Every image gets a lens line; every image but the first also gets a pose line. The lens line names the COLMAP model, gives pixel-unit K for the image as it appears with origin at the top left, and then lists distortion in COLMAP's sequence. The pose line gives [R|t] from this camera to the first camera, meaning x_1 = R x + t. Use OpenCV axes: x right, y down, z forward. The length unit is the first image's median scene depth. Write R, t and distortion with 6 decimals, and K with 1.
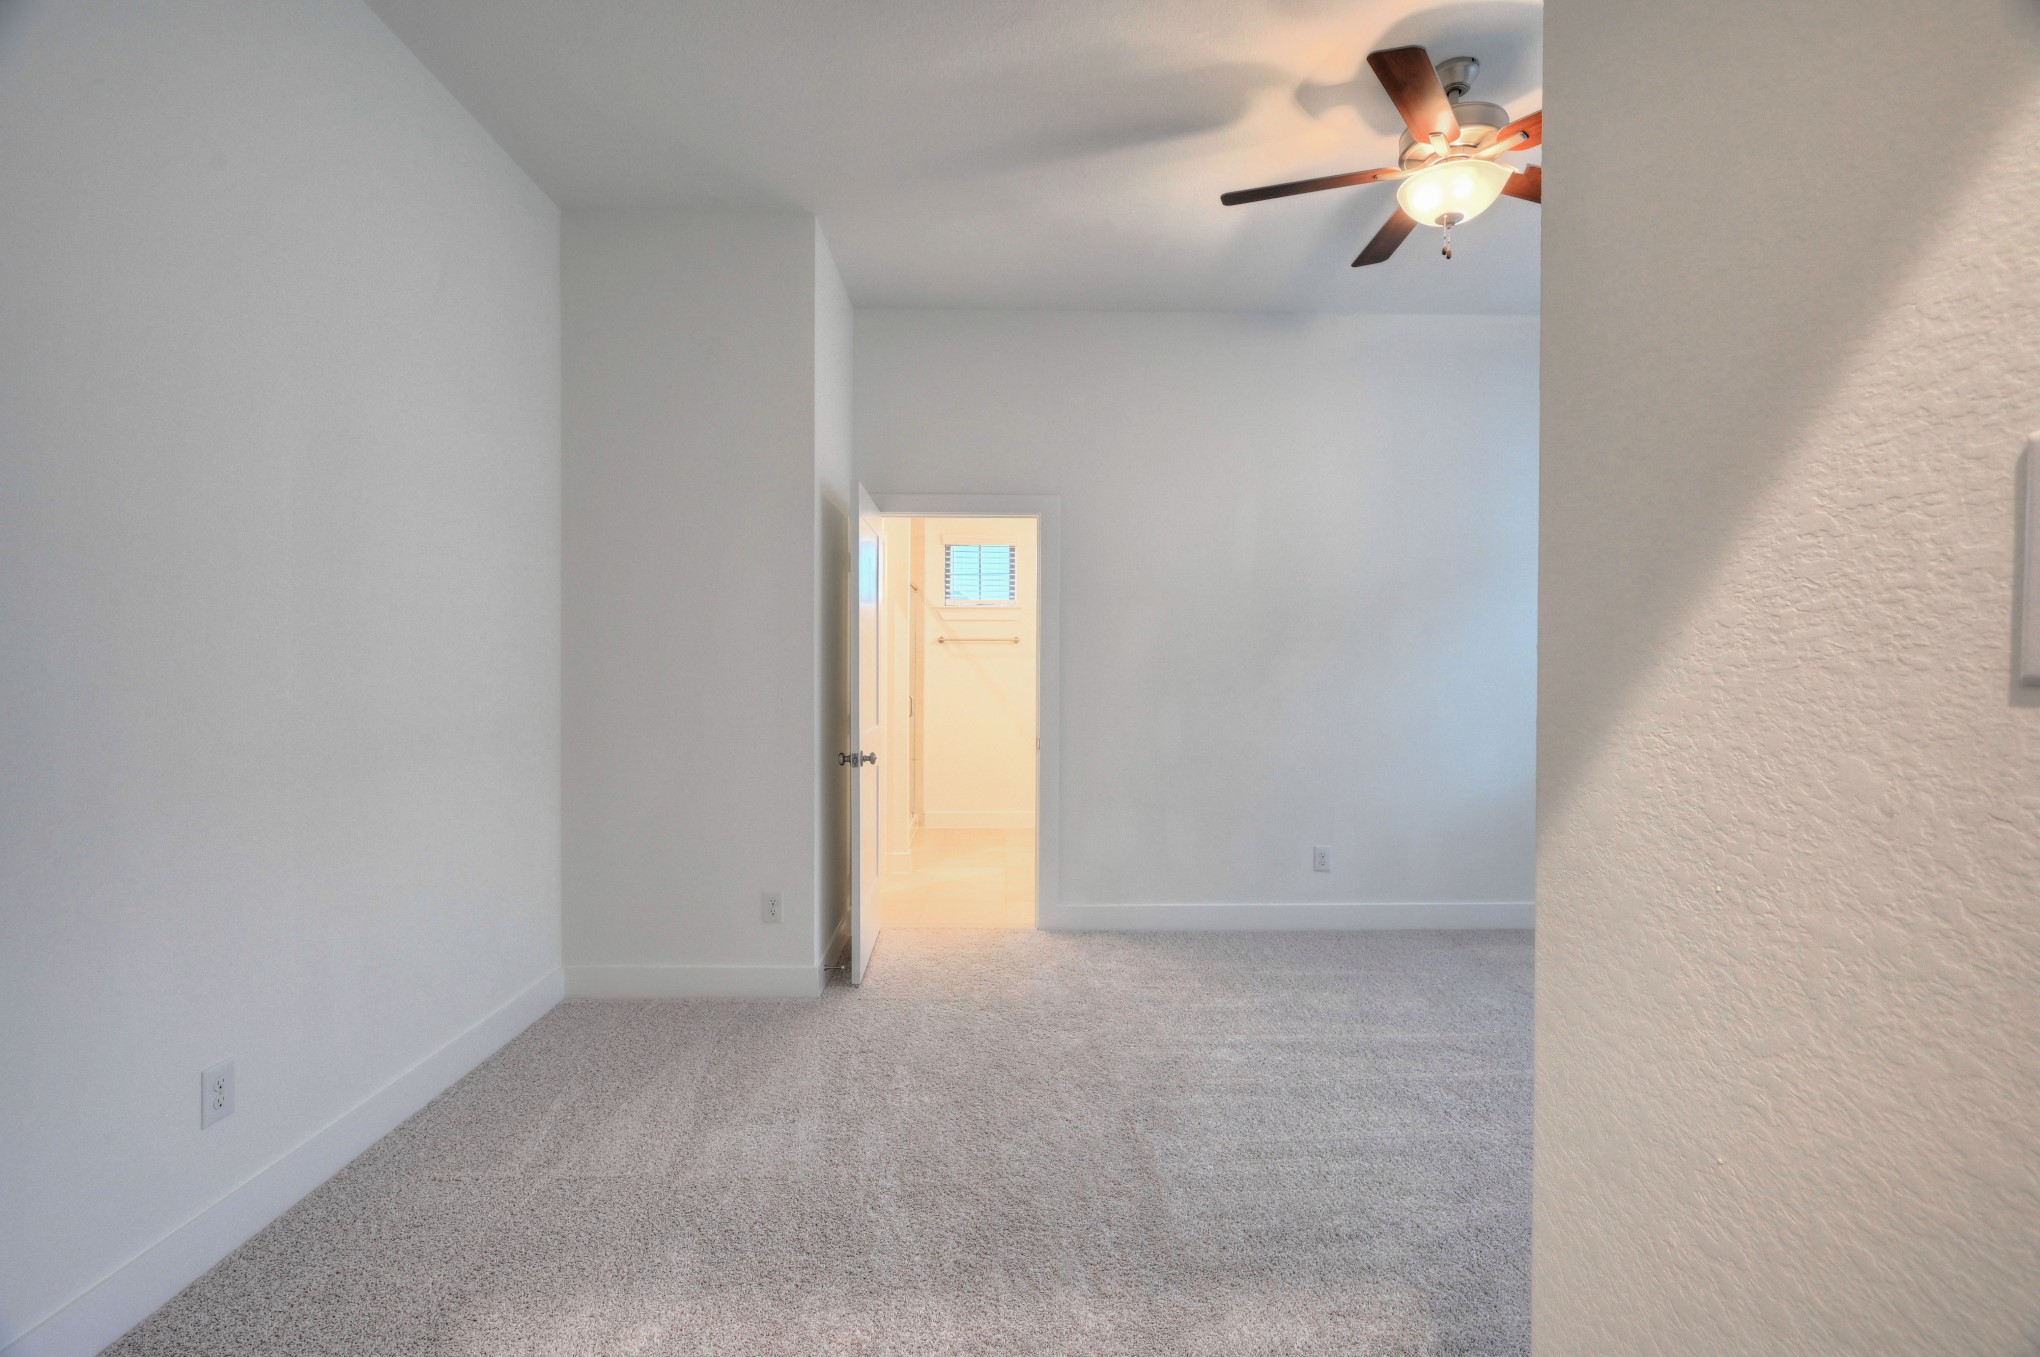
lens RADIAL K [[922.1, 0, 1020.9], [0, 922.1, 675.6], [0, 0, 1]] dist [-0.002480, 0.001461]
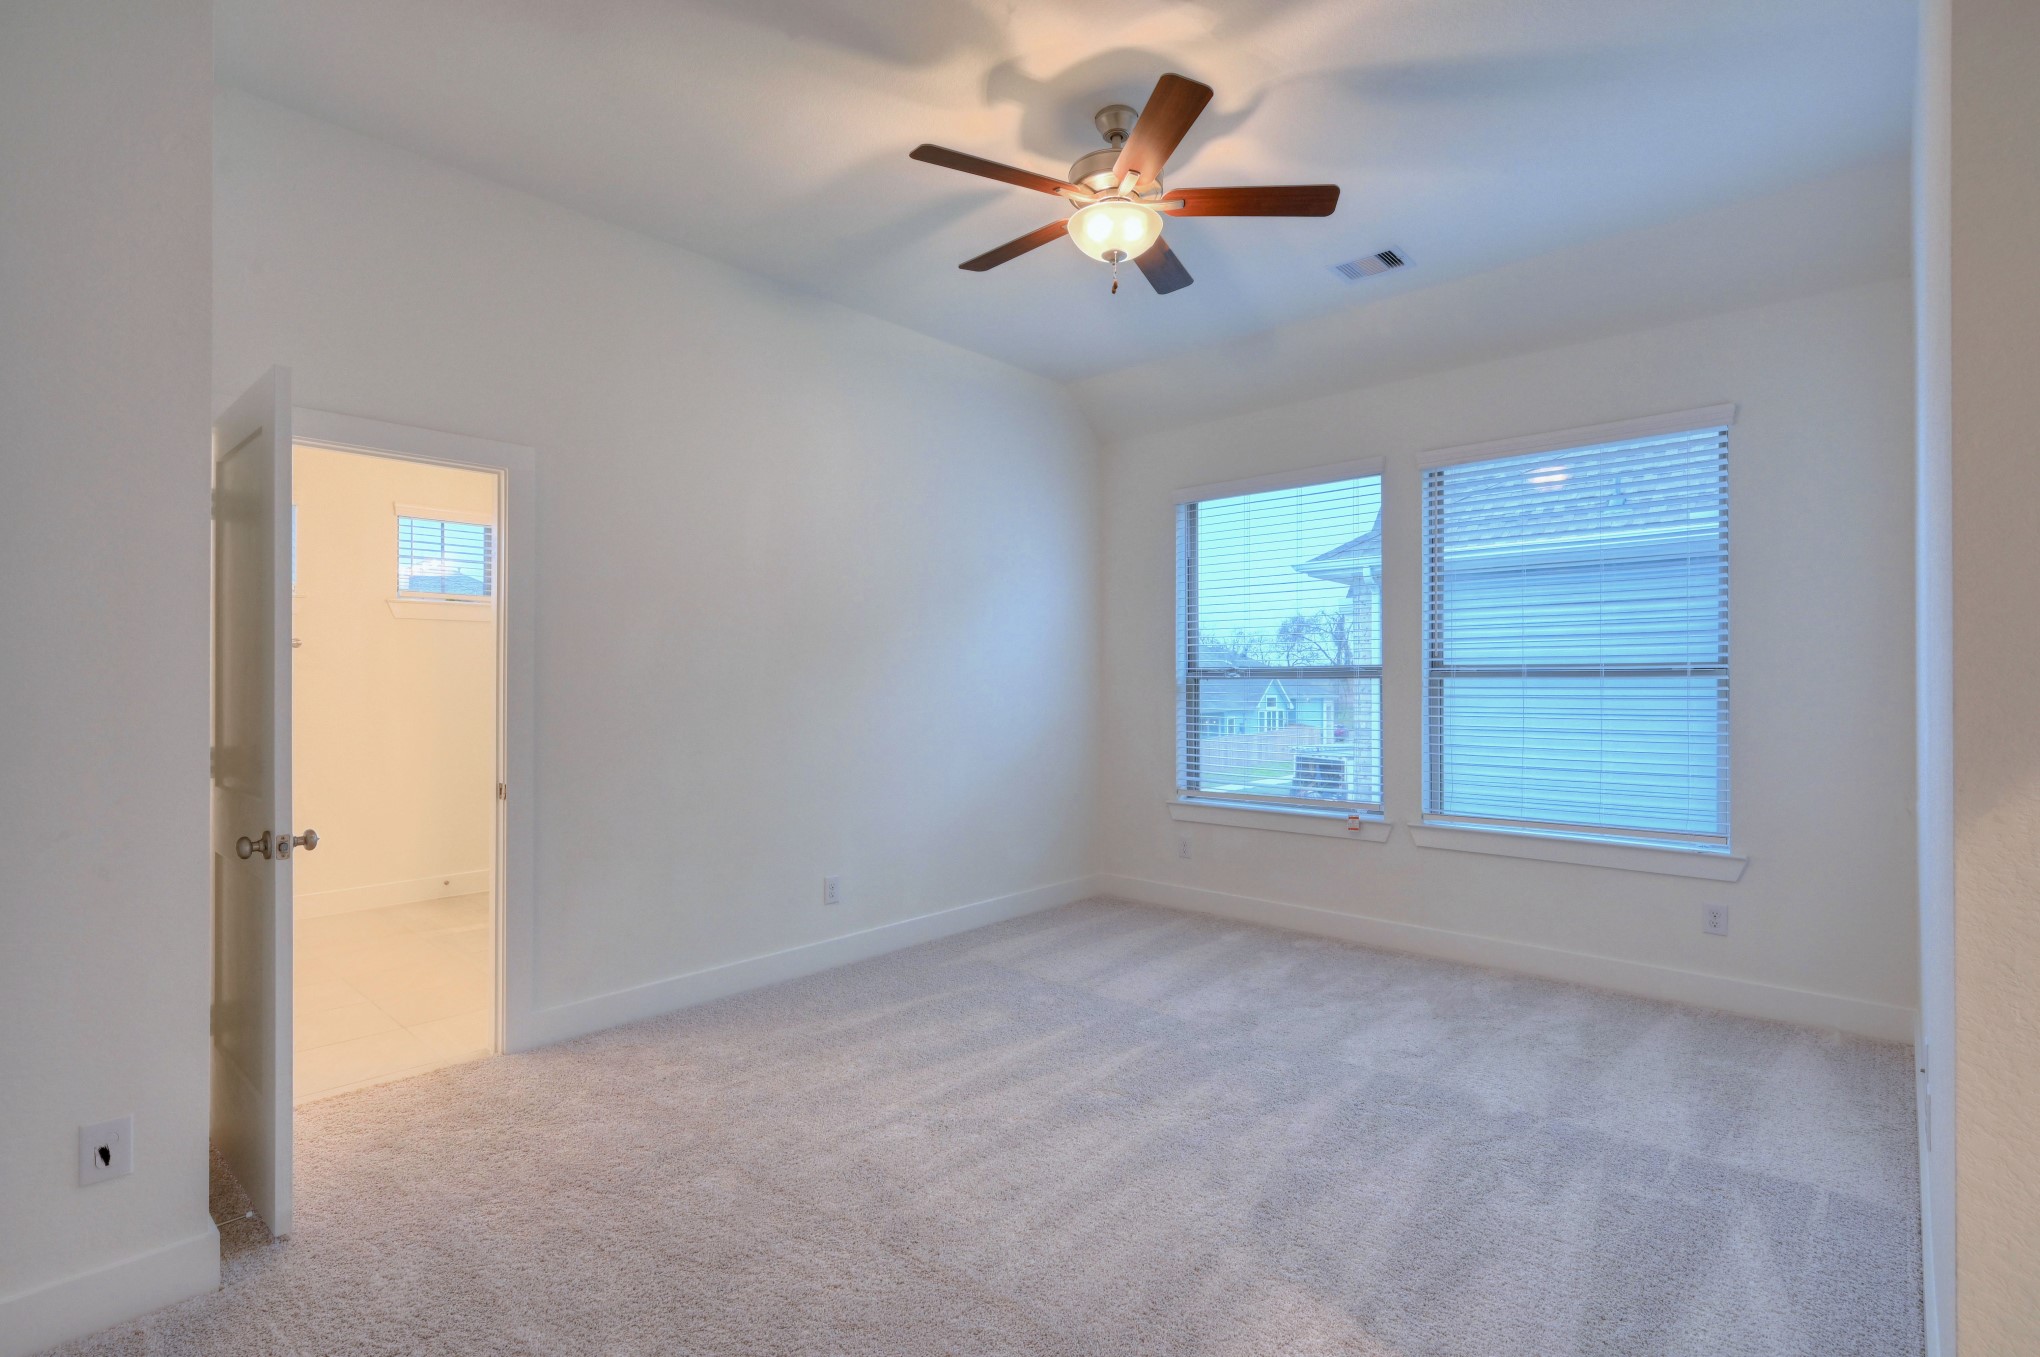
lens RADIAL K [[962.5, 0, 1023.5], [0, 962.5, 678.0], [0, 0, 1]] dist [0.004459, 0.000754]
pose [[0.685183, 0.000947, 0.728371, -0.299526], [0.006005, 0.999958, -0.006950, -0.006880], [-0.728347, 0.009136, 0.685148, 0.242653]]
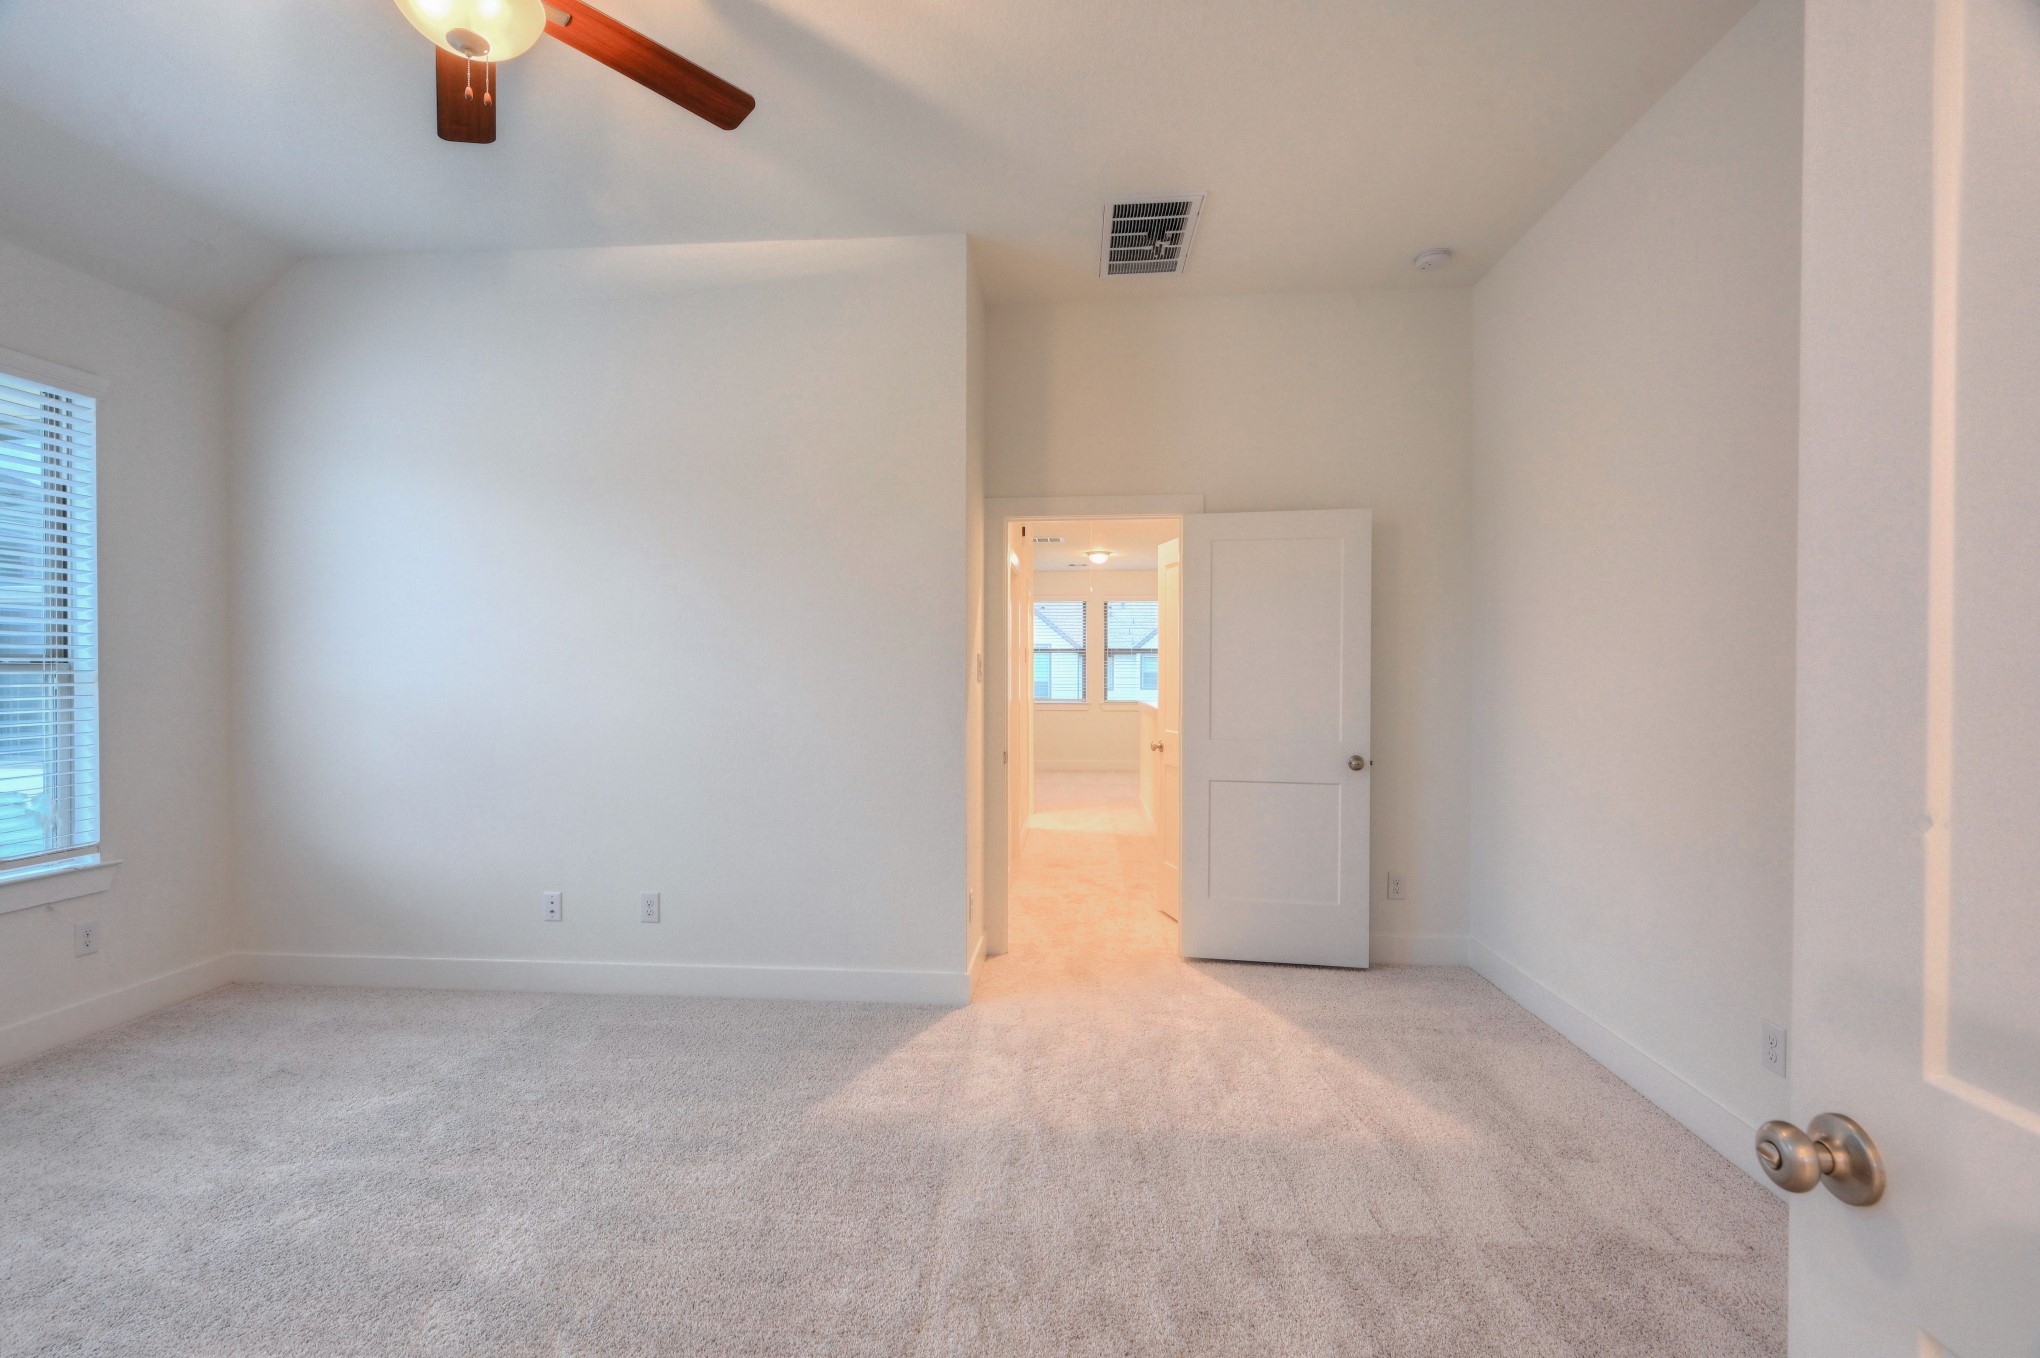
lens RADIAL K [[922.1, 0, 1019.0], [0, 922.1, 682.9], [0, 0, 1]] dist [-0.002480, 0.001461]
pose [[-0.995715, -0.002653, 0.092441, -0.021415], [-0.001410, 0.999908, 0.013504, -0.013207], [-0.092468, 0.013316, -0.995627, 1.225464]]
